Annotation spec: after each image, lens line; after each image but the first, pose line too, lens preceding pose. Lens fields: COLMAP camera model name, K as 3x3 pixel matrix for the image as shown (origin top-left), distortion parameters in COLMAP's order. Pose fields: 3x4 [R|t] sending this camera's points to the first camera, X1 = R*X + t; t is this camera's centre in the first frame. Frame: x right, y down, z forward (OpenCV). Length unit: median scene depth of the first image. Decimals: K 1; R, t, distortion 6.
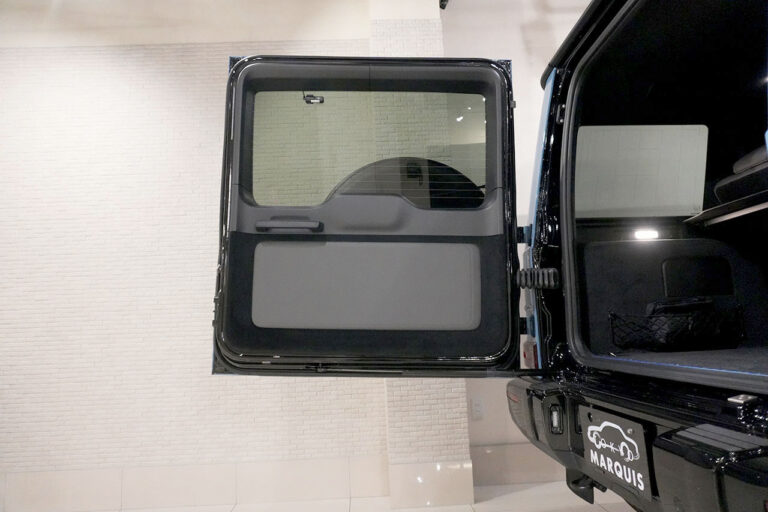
lens RADIAL K [[517.7, 0, 383.1], [0, 517.7, 255.8], [0, 0, 1]] dist [-0.033911, 0.026195]
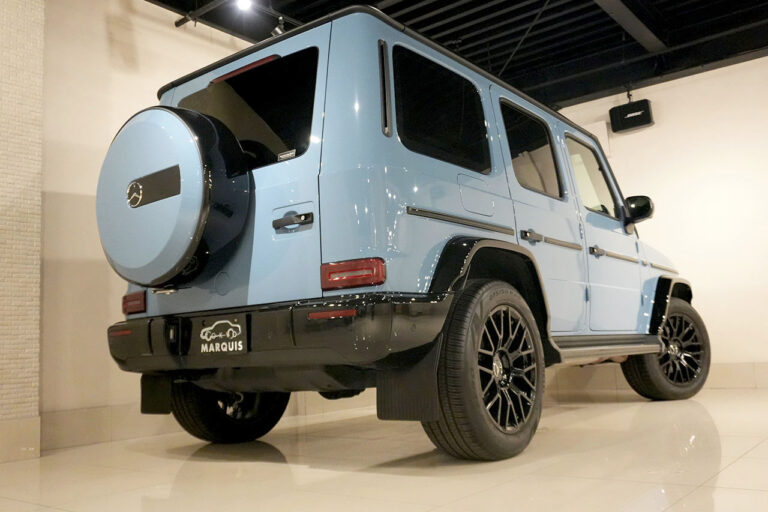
lens RADIAL K [[715.4, 0, 384.1], [0, 715.4, 255.8], [0, 0, 1]] dist [-0.010696, 0.000000]
pose [[0.642853, 0.108947, 0.758202, -0.952108], [-0.079401, 0.993979, -0.075506, 0.233522], [-0.761863, -0.011663, 0.647633, -0.865113]]
